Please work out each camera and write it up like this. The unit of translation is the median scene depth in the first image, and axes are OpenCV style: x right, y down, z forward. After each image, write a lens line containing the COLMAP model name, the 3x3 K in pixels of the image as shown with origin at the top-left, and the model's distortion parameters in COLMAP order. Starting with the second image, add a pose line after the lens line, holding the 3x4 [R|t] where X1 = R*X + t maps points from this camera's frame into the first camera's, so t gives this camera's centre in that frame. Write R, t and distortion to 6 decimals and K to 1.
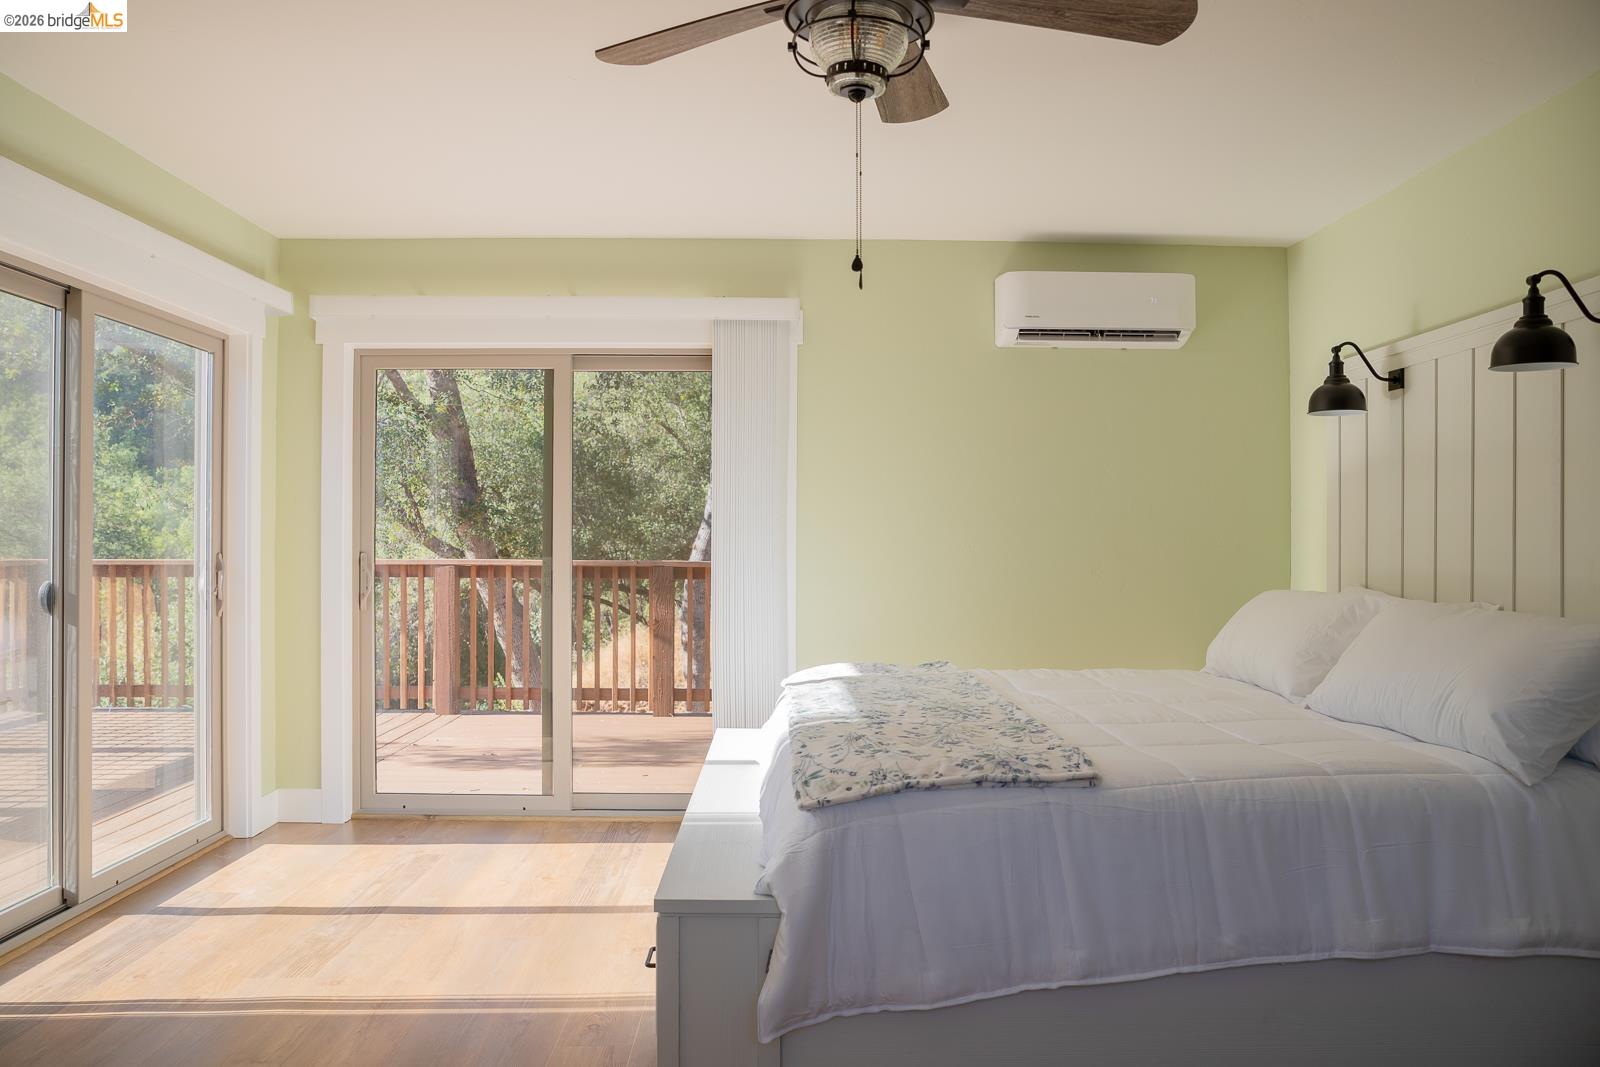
lens RADIAL K [[1124.5, 0, 803.6], [0, 1124.5, 531.9], [0, 0, 1]] dist [-0.019884, 0.006624]
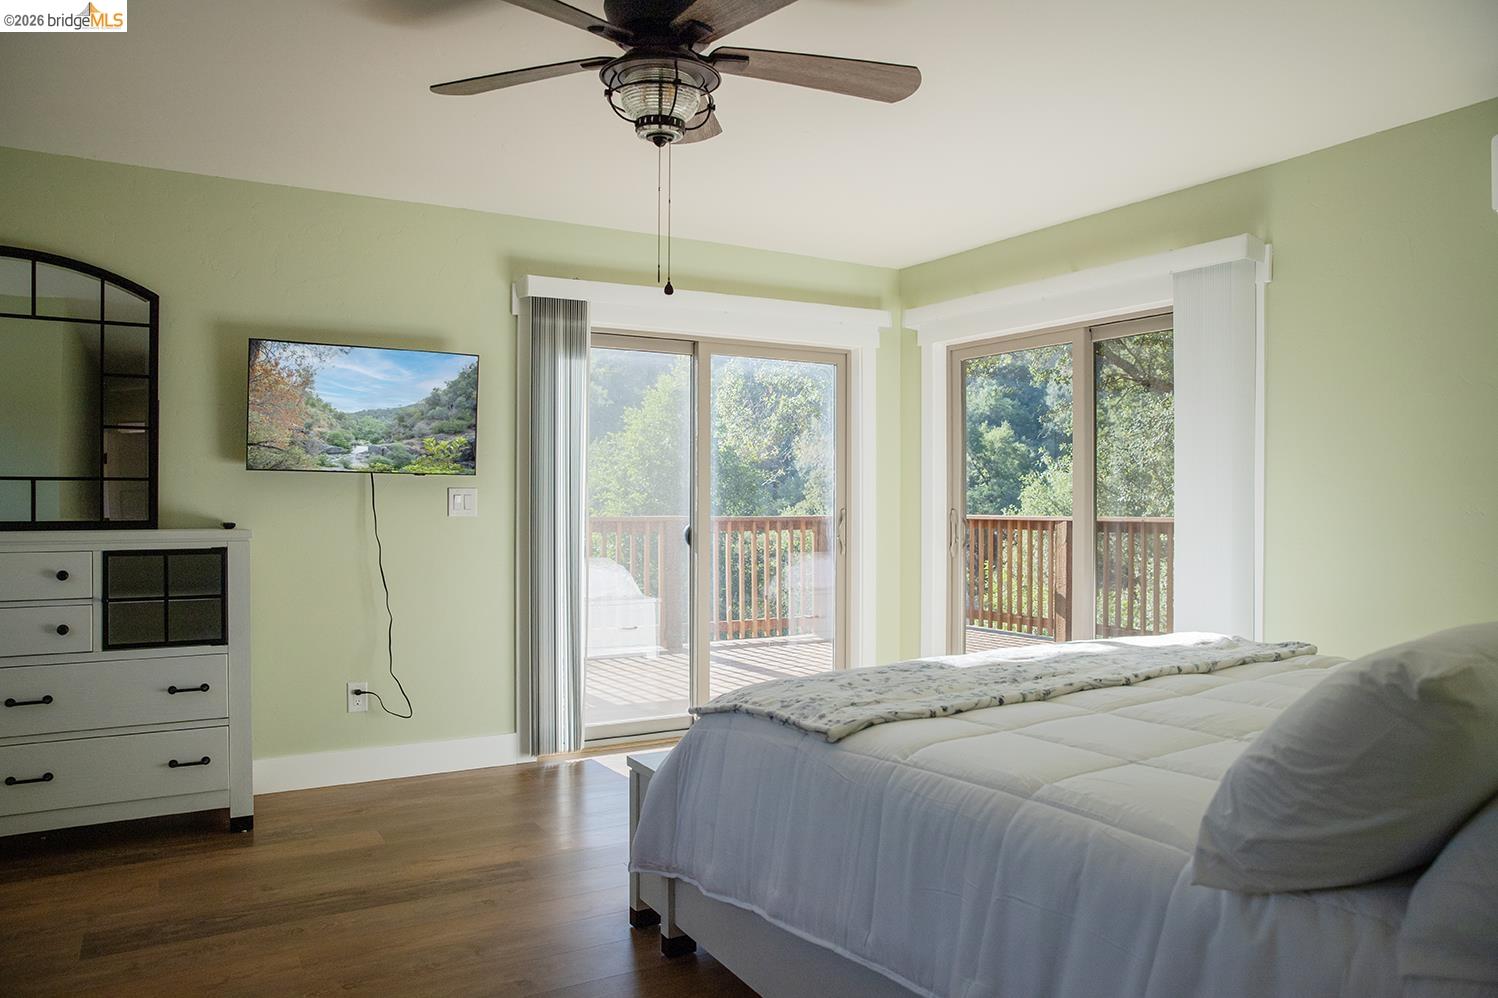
lens RADIAL K [[1052.8, 0, 751.1], [0, 1052.8, 499.1], [0, 0, 1]] dist [-0.019884, 0.006624]
pose [[0.488688, 0.006144, -0.872437, 0.836617], [-0.006967, 0.999971, 0.003140, 0.006913], [0.872431, 0.004543, 0.488717, 0.390766]]
